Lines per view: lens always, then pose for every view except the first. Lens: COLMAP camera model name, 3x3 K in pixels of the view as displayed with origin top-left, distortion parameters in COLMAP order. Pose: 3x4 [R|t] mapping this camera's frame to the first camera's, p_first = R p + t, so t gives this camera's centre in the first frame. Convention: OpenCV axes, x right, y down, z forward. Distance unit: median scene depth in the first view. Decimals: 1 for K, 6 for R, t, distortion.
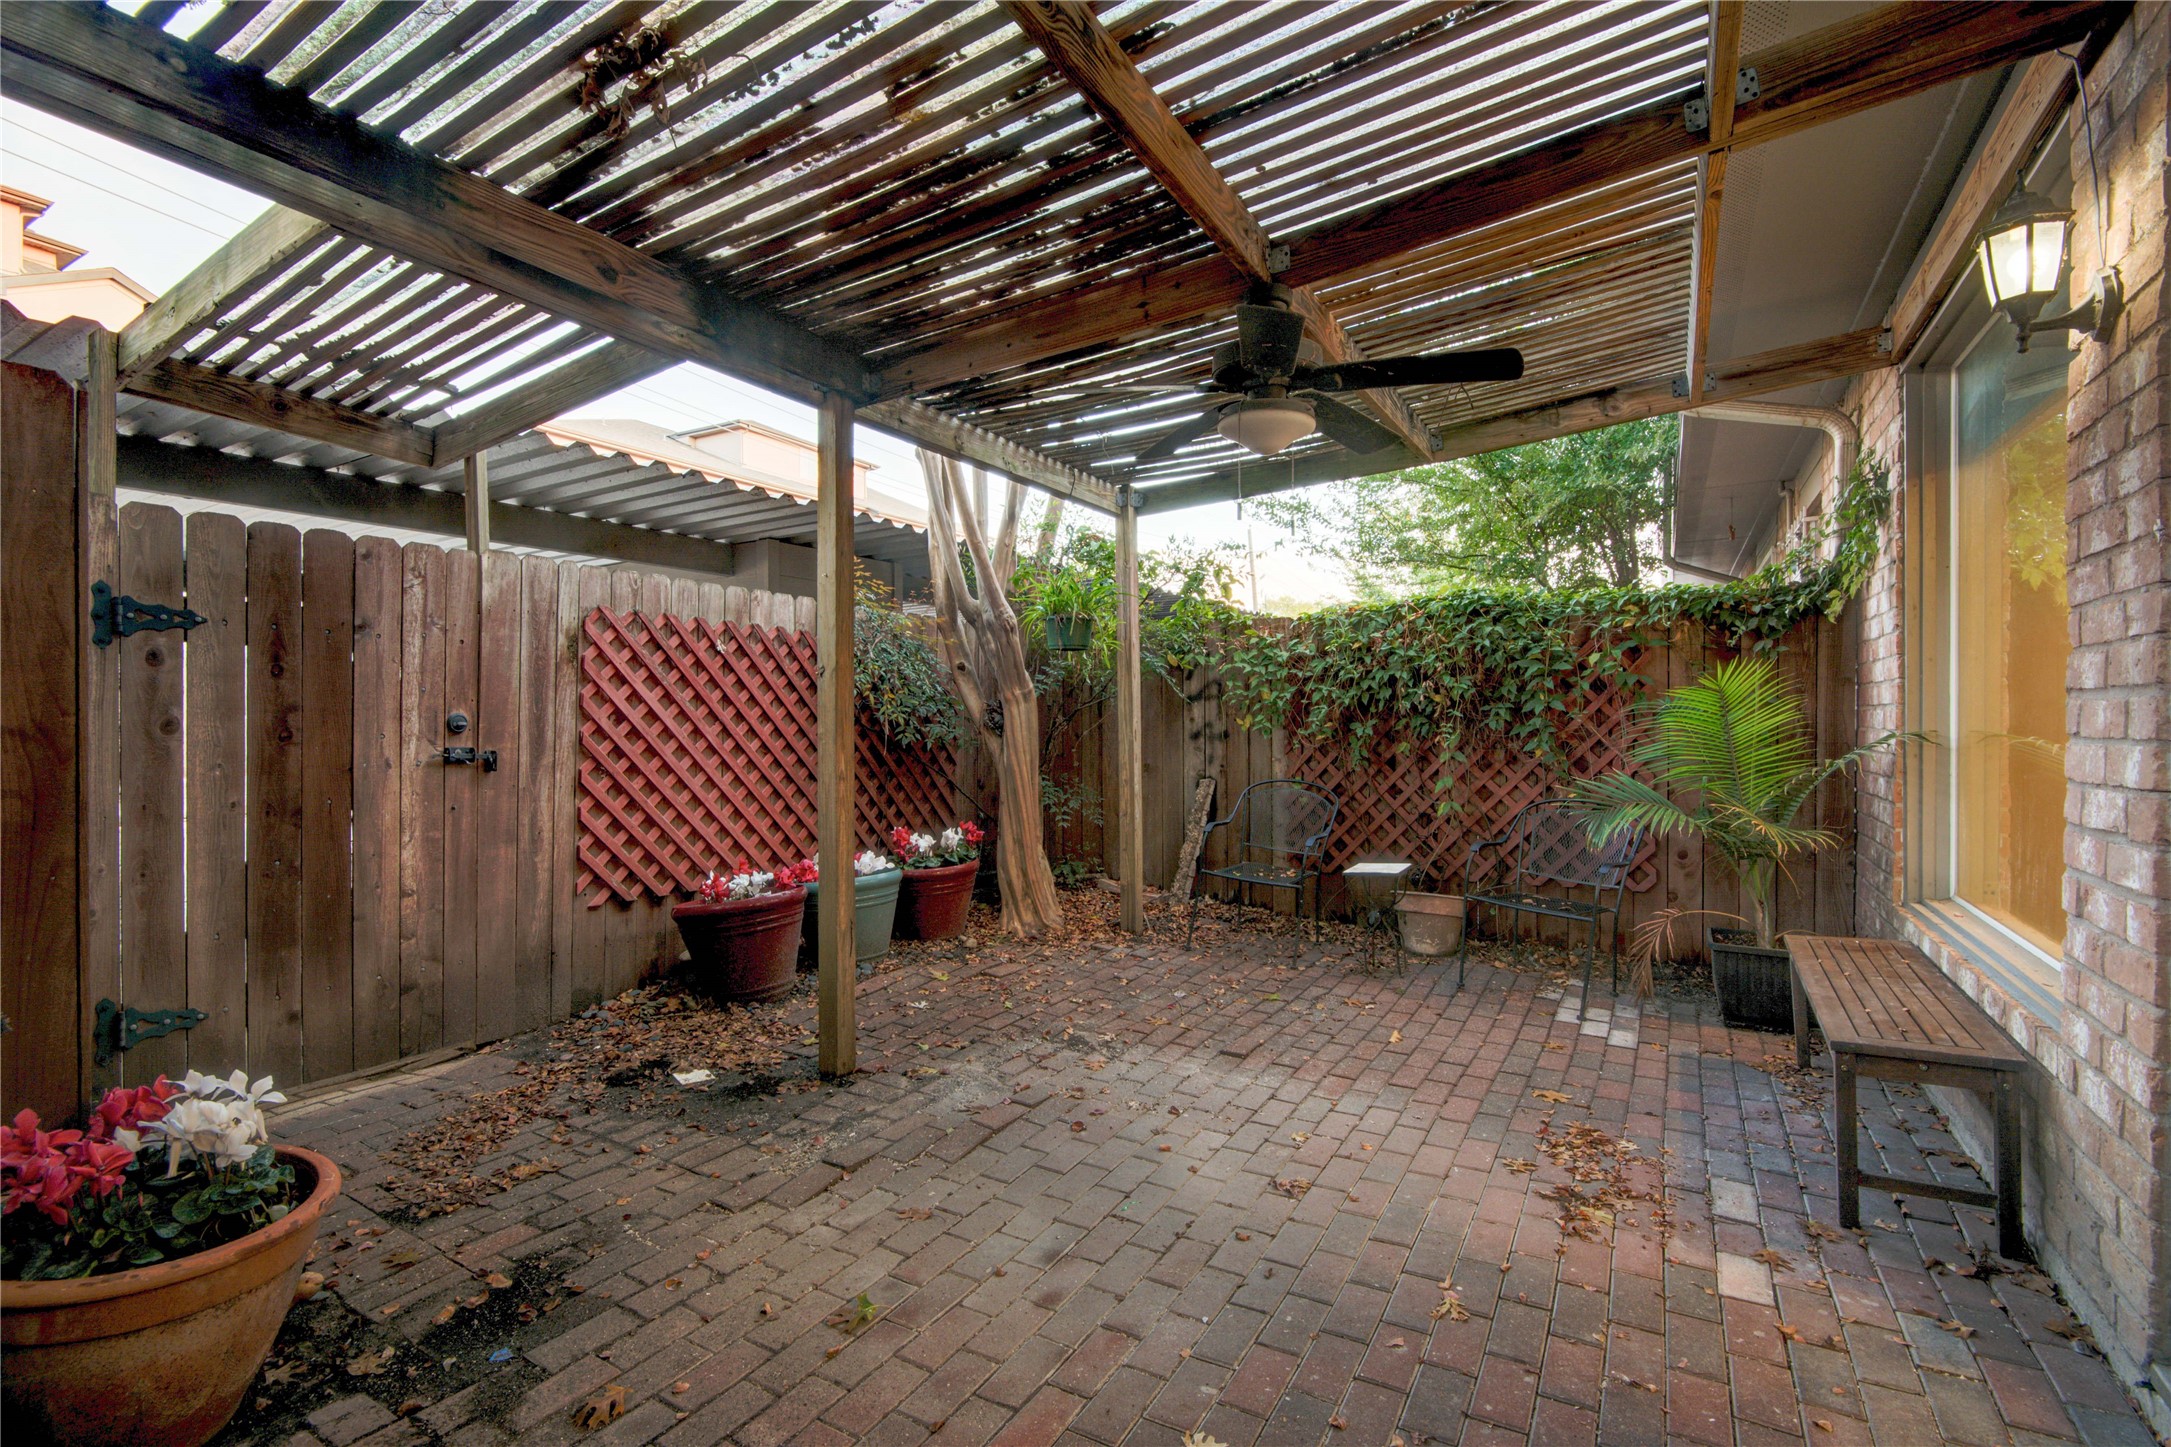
lens RADIAL K [[977.7, 0, 1085.5], [0, 977.7, 723.5], [0, 0, 1]] dist [-0.002131, -0.001113]
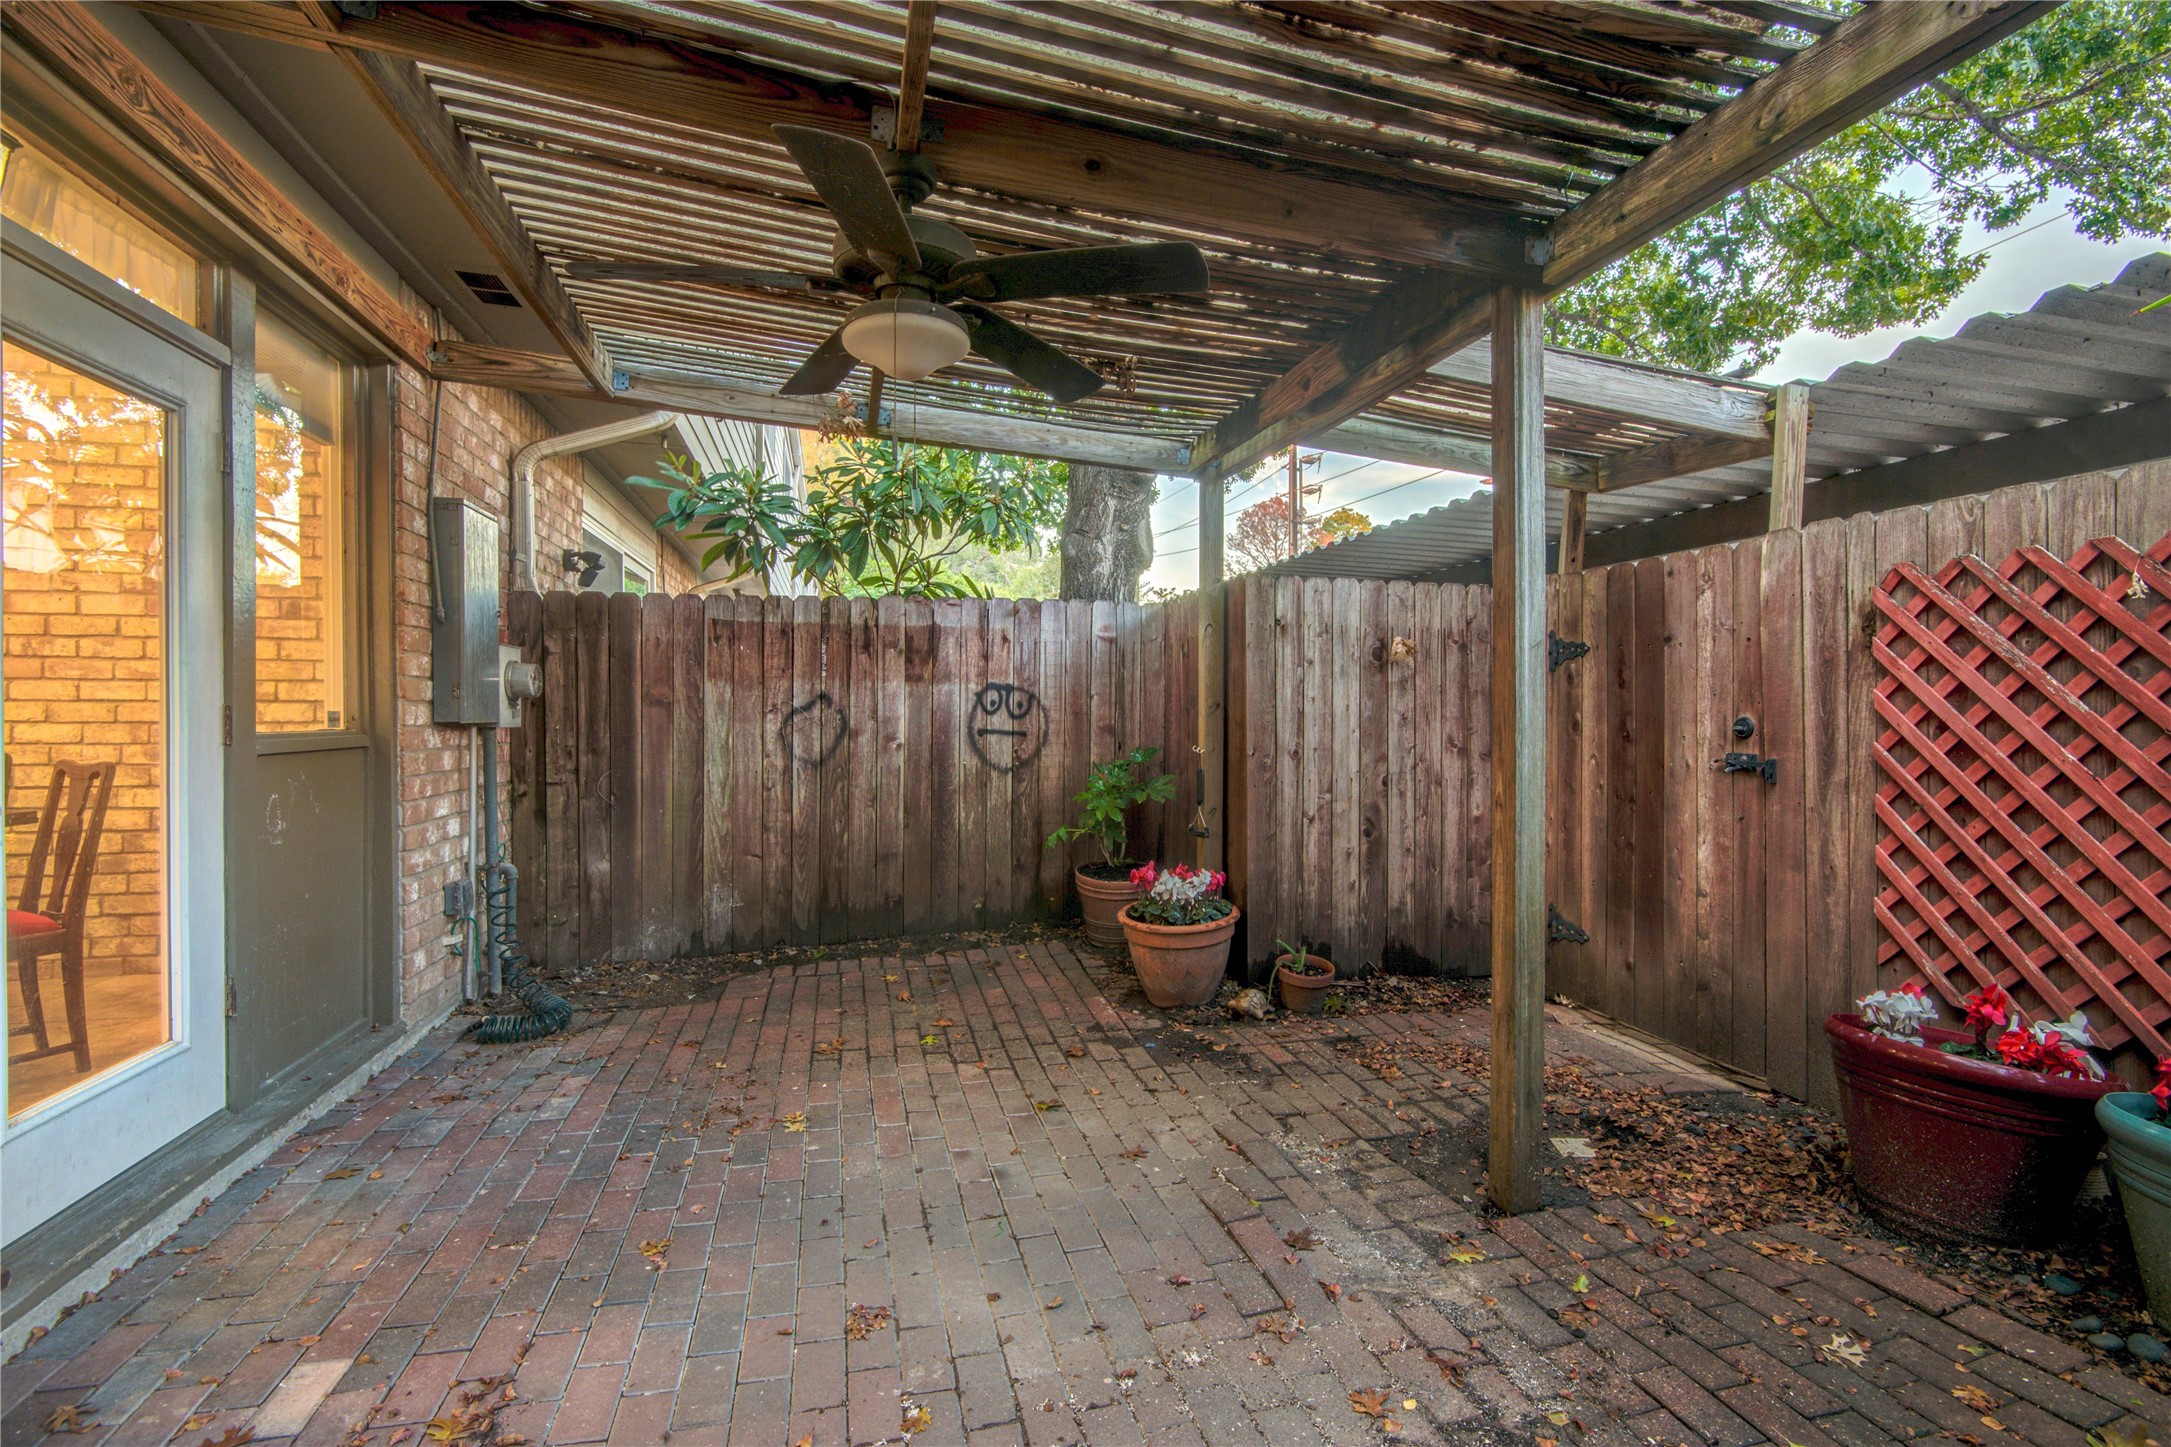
lens RADIAL K [[977.7, 0, 1085.5], [0, 977.7, 723.5], [0, 0, 1]] dist [-0.002131, -0.001113]
pose [[-0.704591, 0.007770, -0.709571, 0.471187], [-0.010641, 0.999712, 0.021514, -0.017828], [0.709534, 0.022709, -0.704305, 1.227346]]
